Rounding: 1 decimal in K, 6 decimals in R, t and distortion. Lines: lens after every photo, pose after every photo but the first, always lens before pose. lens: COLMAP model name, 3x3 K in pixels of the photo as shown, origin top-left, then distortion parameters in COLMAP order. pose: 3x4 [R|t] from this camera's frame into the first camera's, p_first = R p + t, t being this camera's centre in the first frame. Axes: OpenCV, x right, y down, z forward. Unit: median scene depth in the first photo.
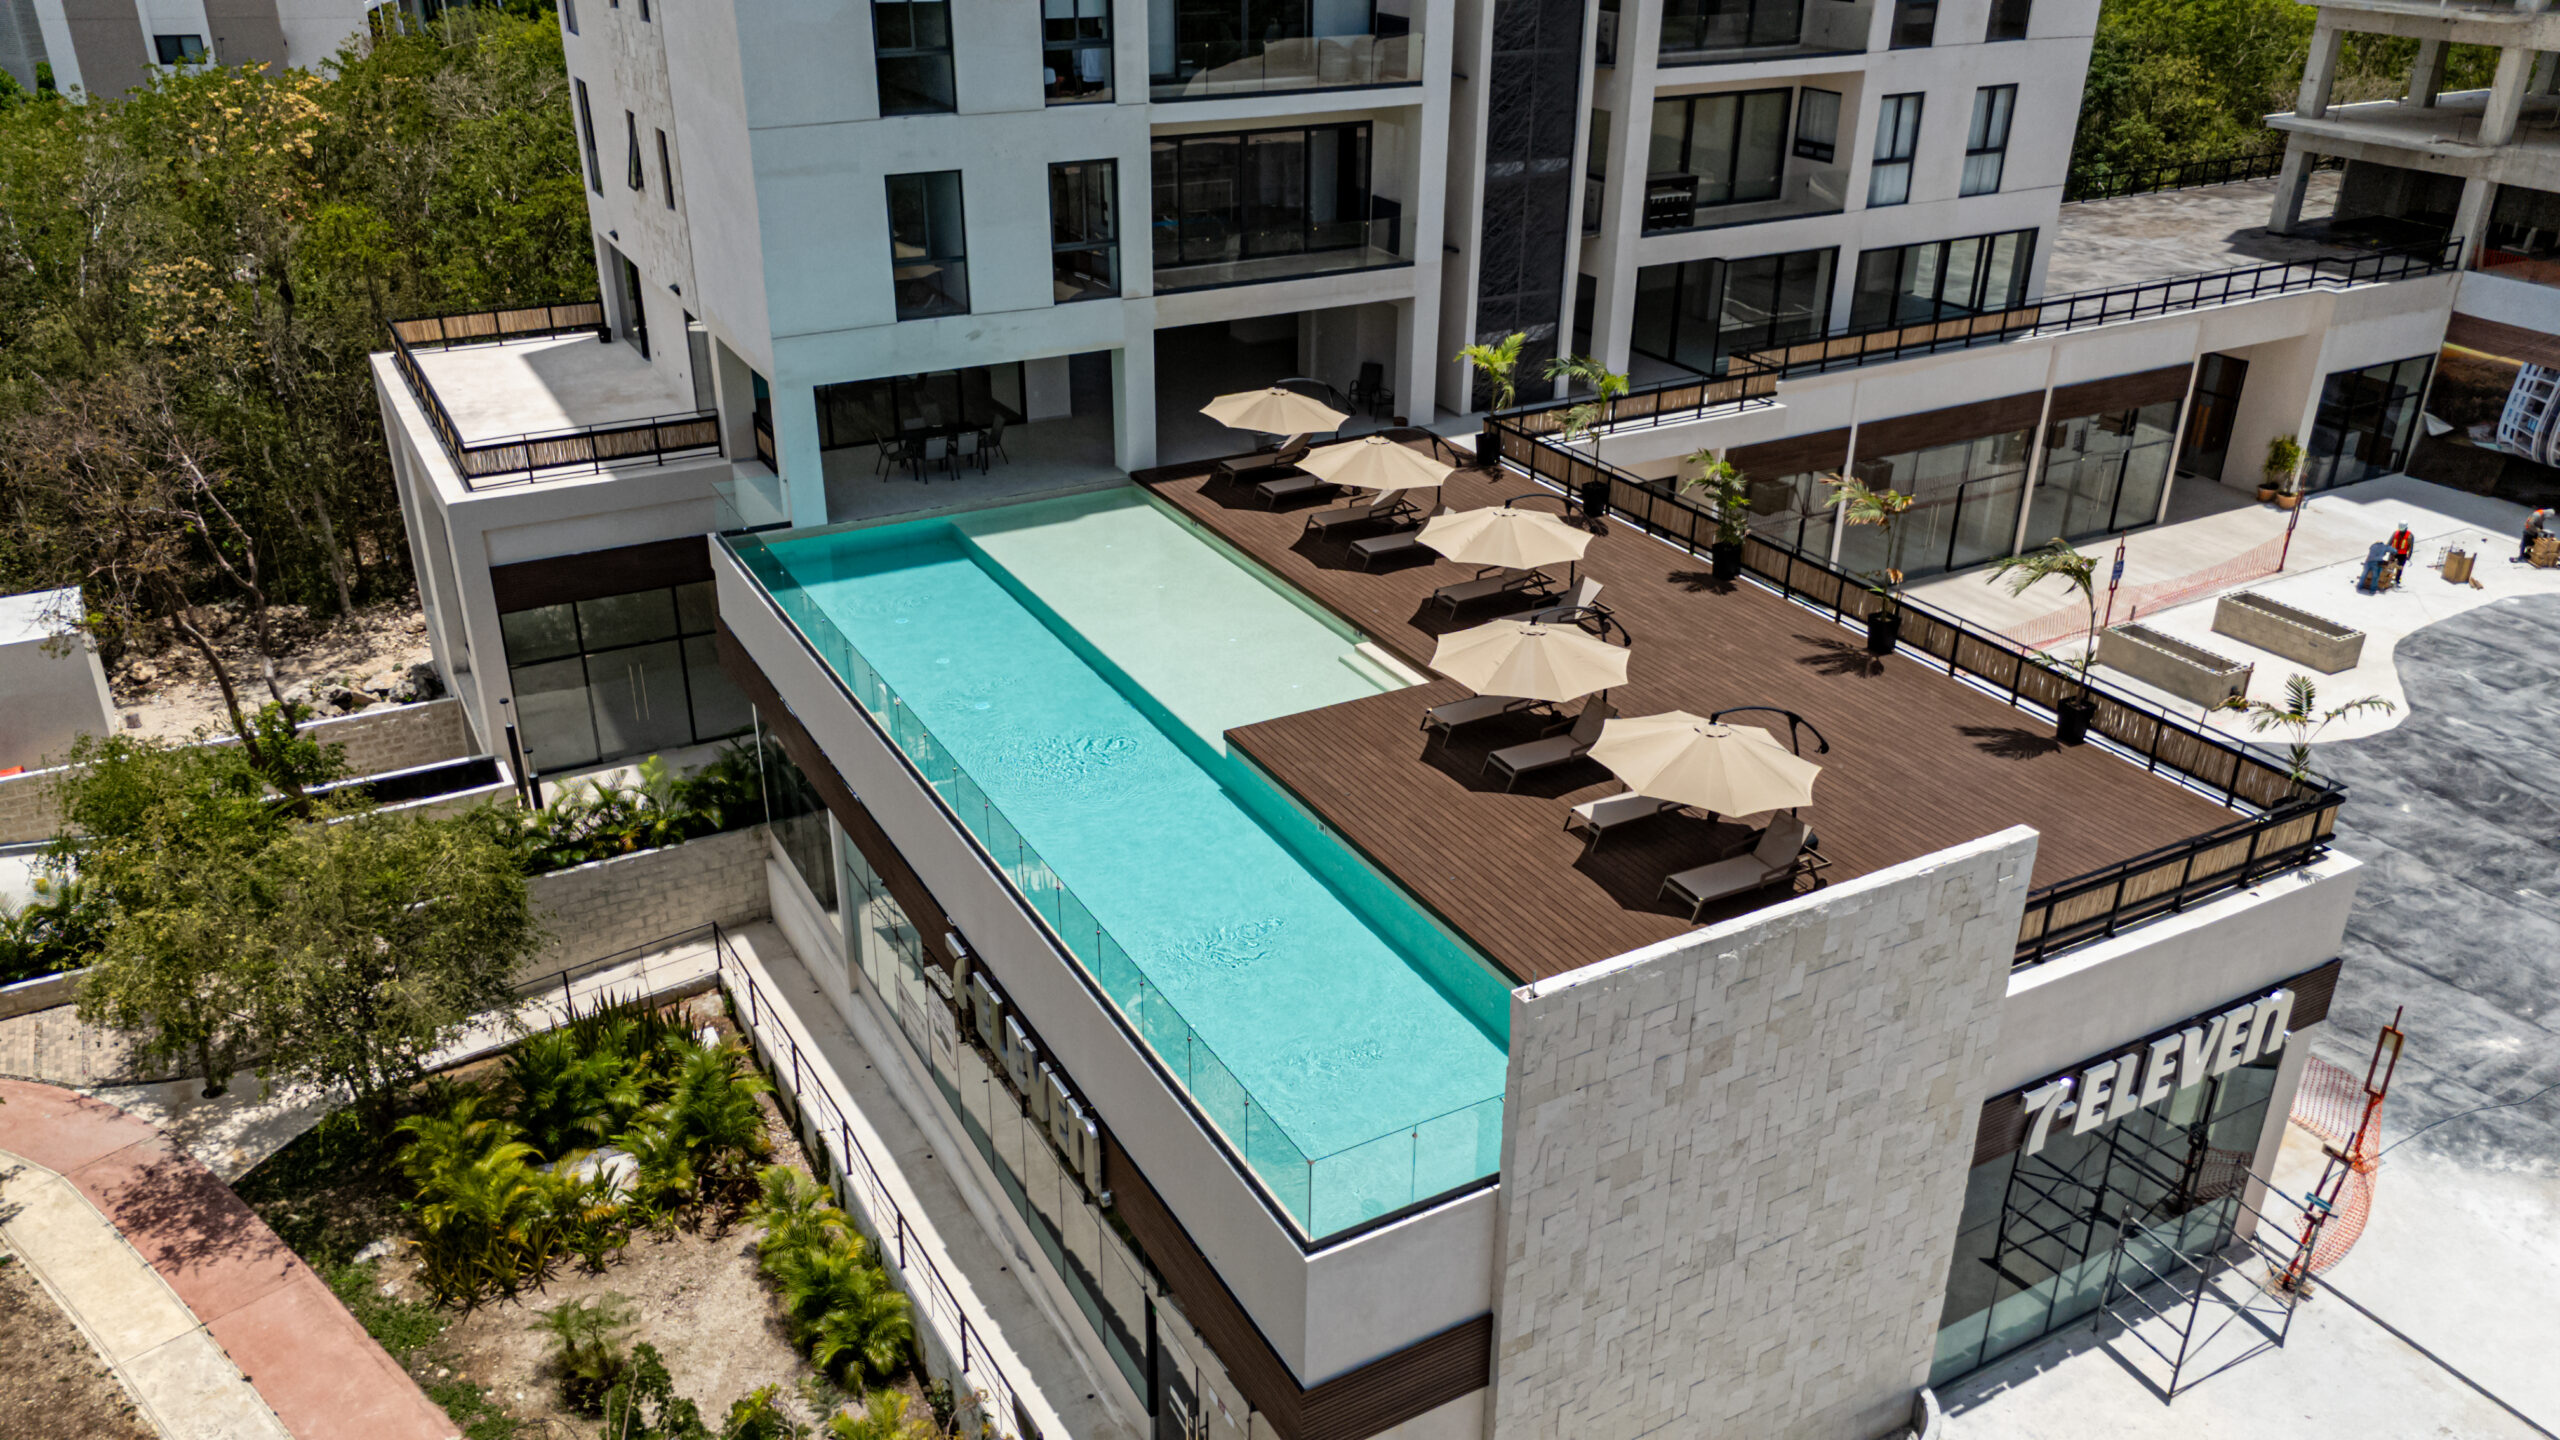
lens RADIAL K [[1882.8, 0, 1280.0], [0, 1882.8, 720.0], [0, 0, 1]] dist [0.061839, -0.054835]
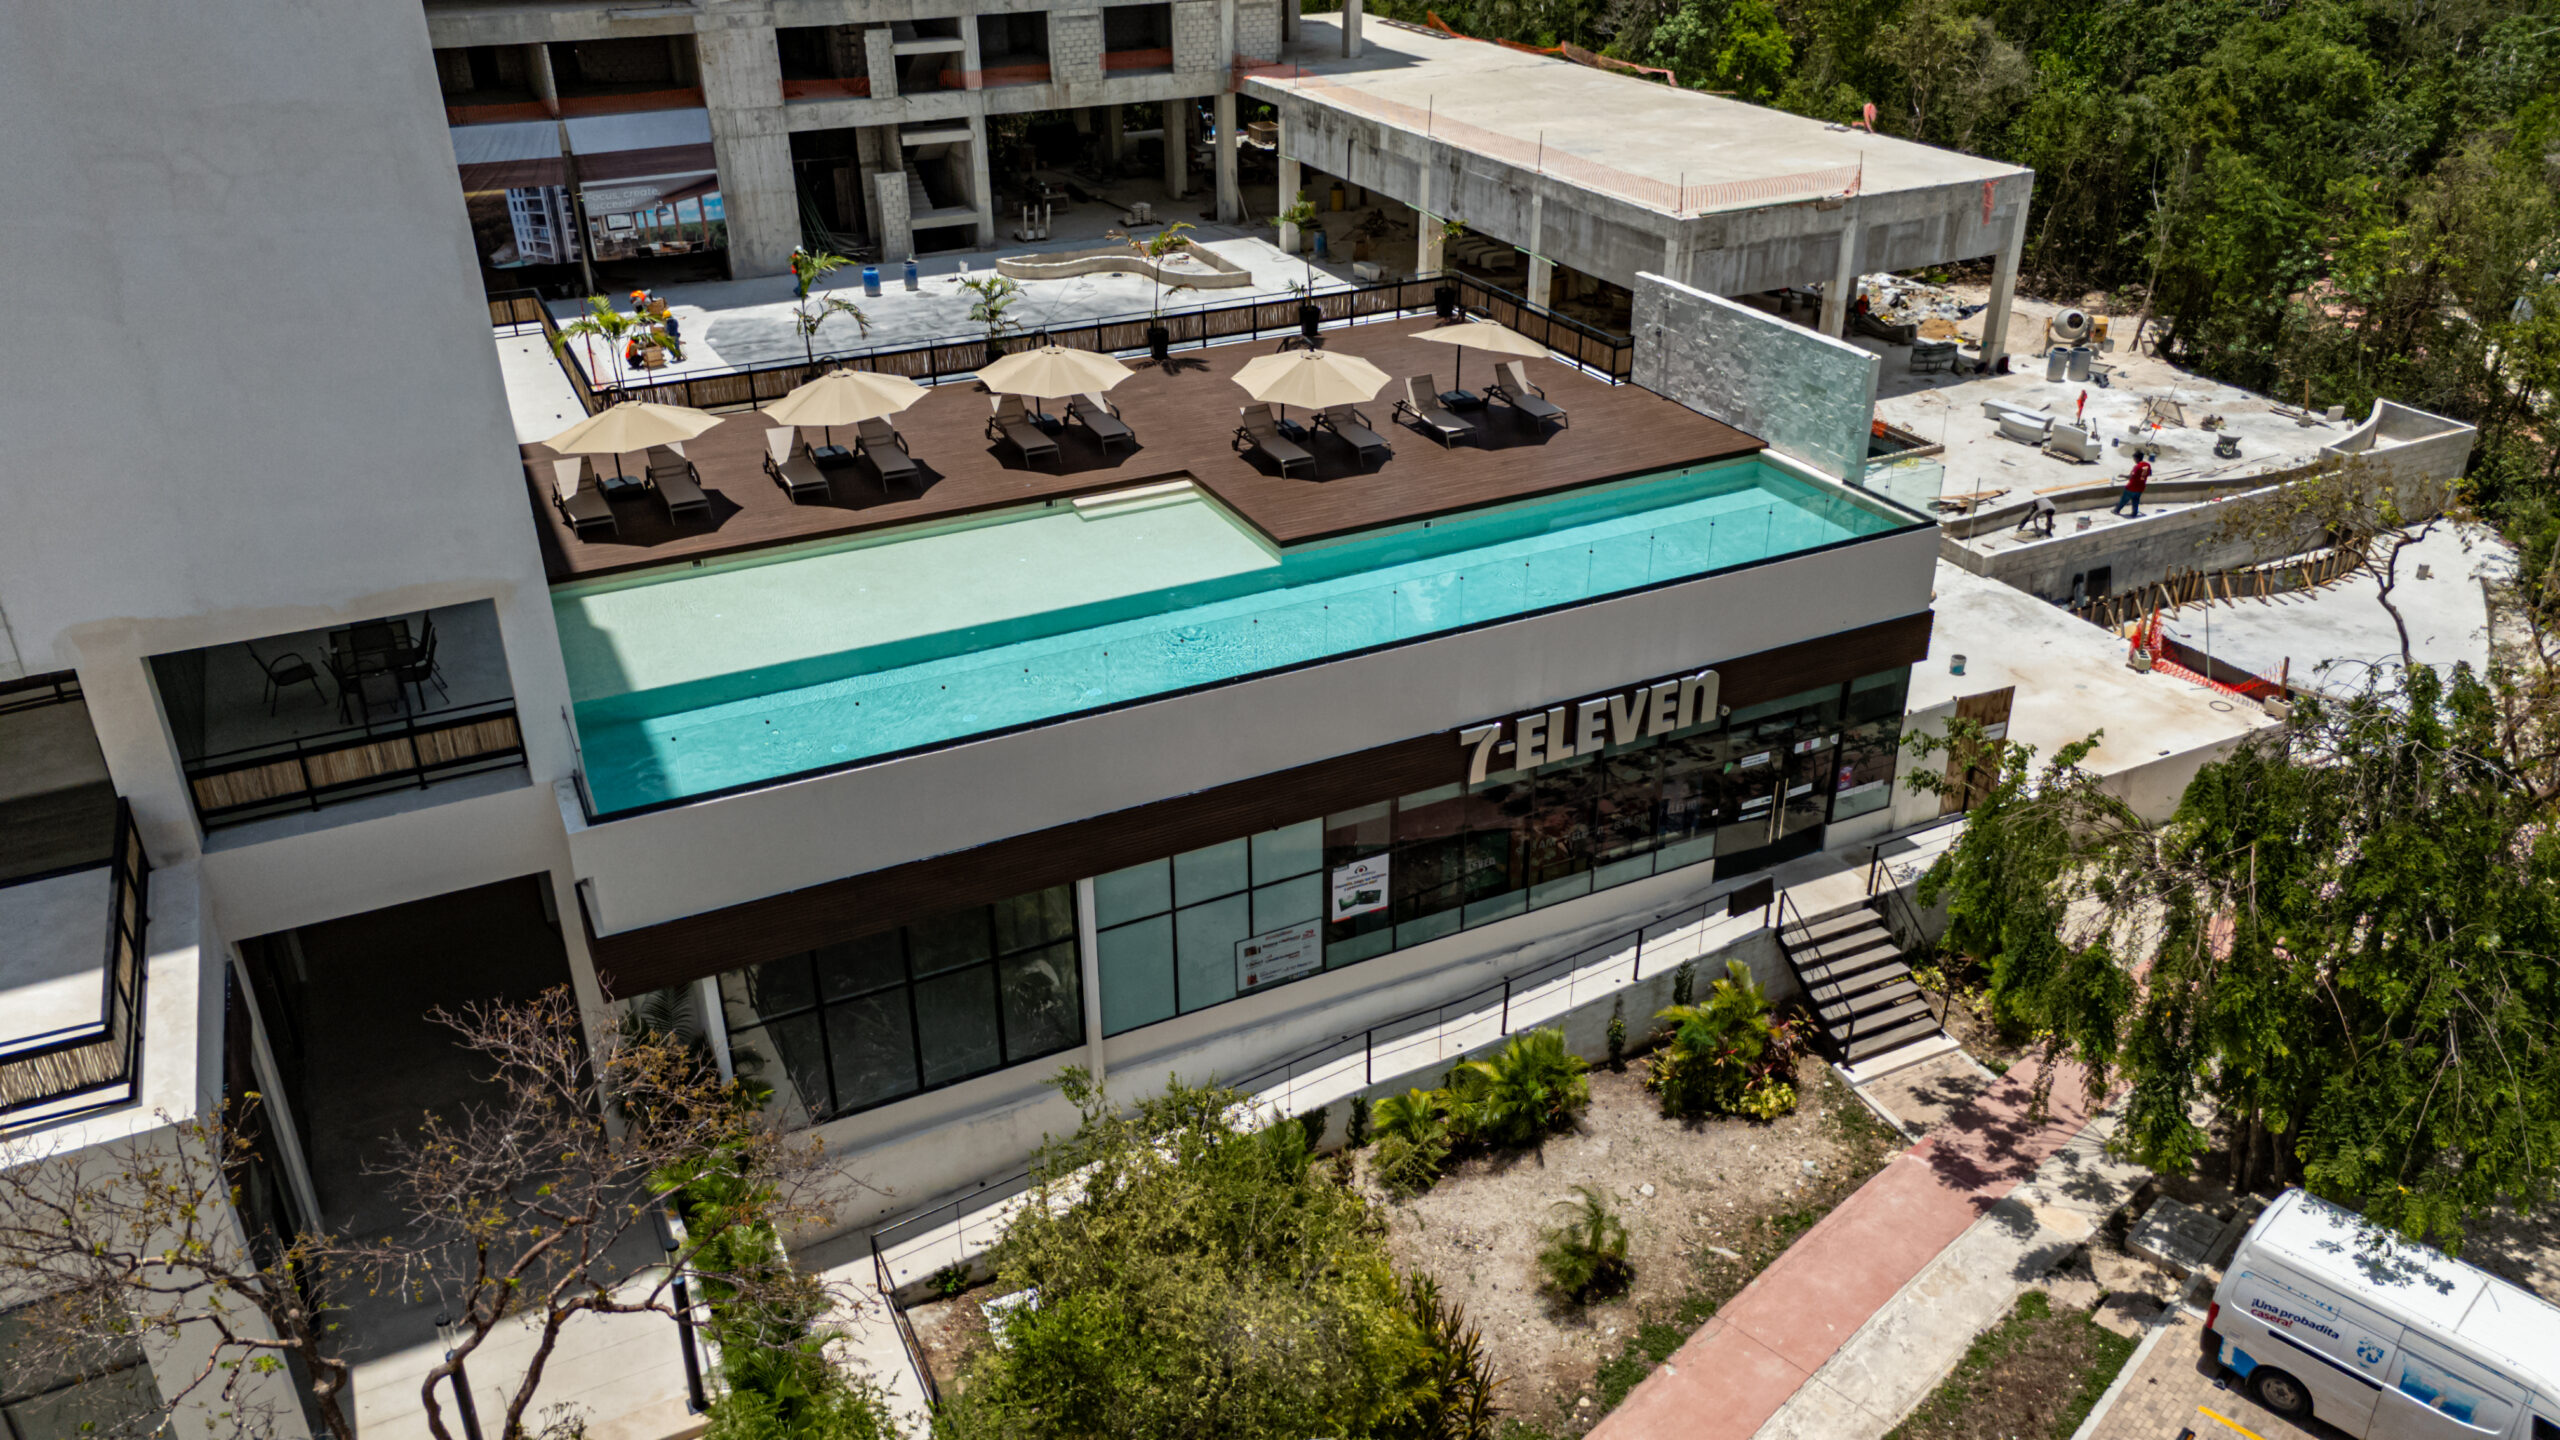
lens RADIAL K [[1882.8, 0, 1280.0], [0, 1882.8, 720.0], [0, 0, 1]] dist [0.061839, -0.054835]
pose [[0.056624, -0.472059, 0.879746, -0.707852], [0.444412, 0.800968, 0.401184, -0.237930], [-0.894031, 0.368253, 0.255143, 0.487432]]
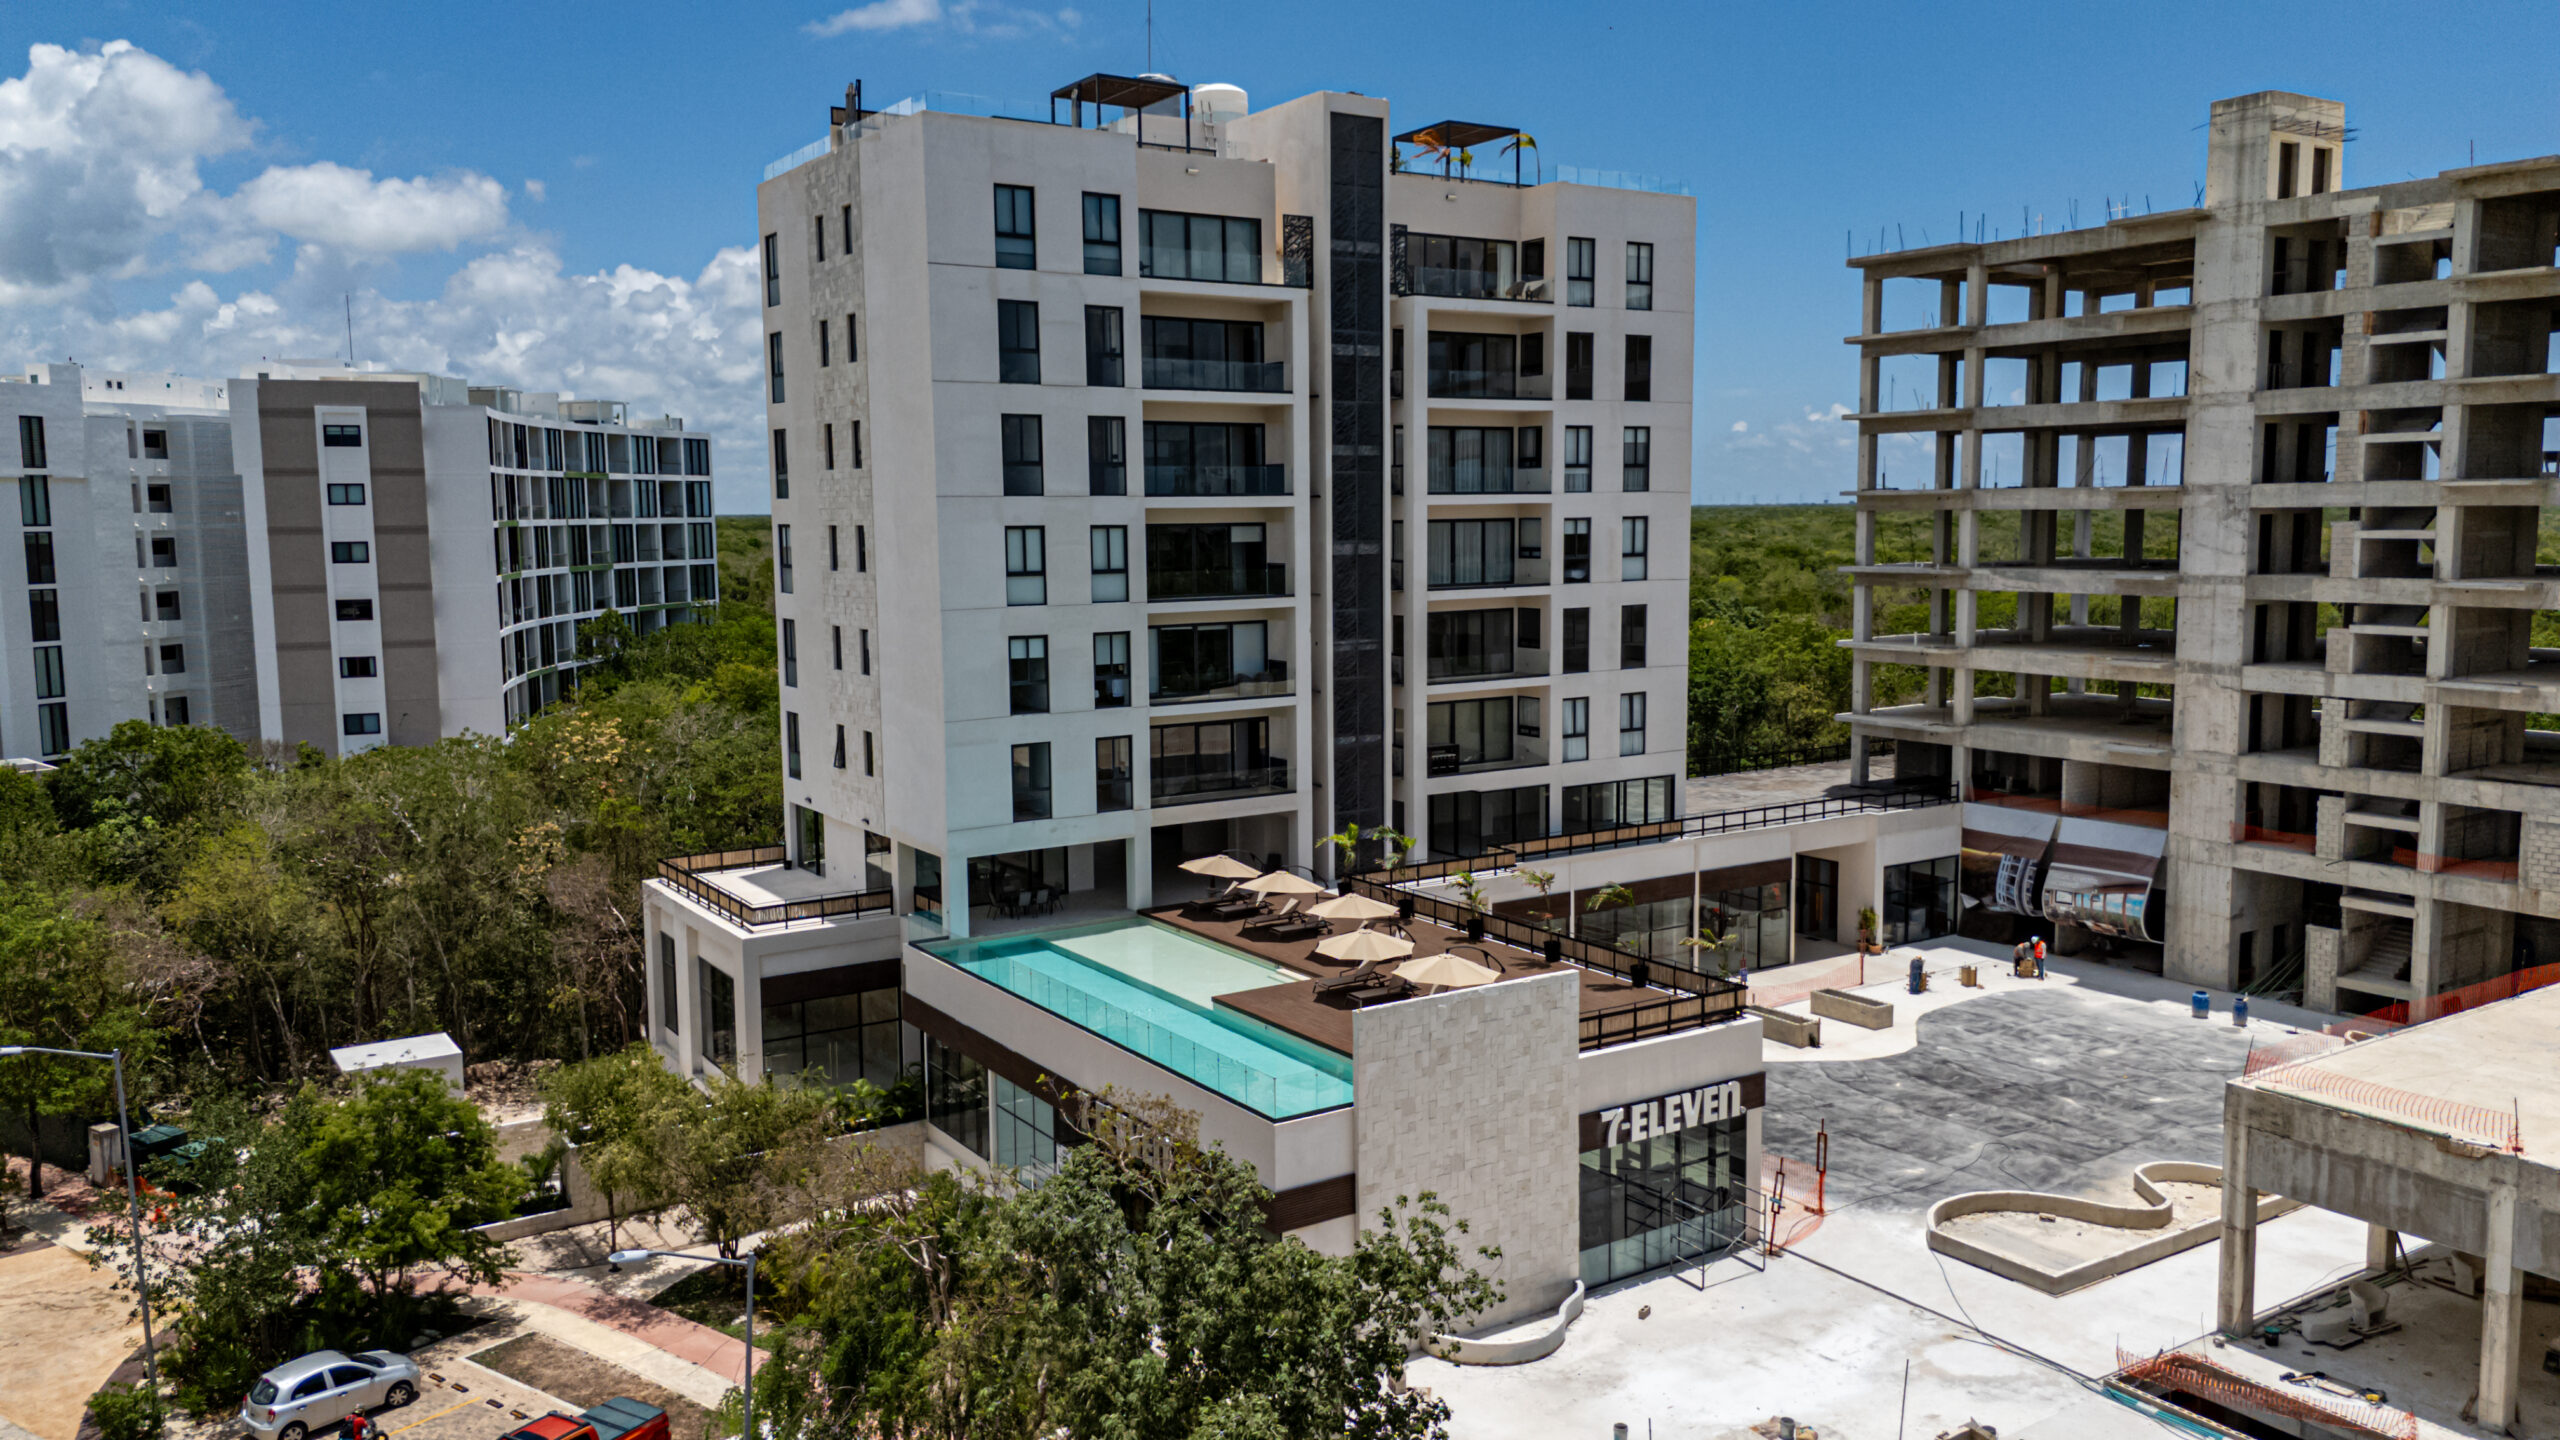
lens RADIAL K [[1882.8, 0, 1280.0], [0, 1882.8, 720.0], [0, 0, 1]] dist [0.061839, -0.054835]
pose [[0.997471, -0.028946, 0.064914, -0.051062], [0.048819, 0.942802, -0.329759, 0.251181], [-0.051656, 0.332094, 0.941831, -0.614117]]
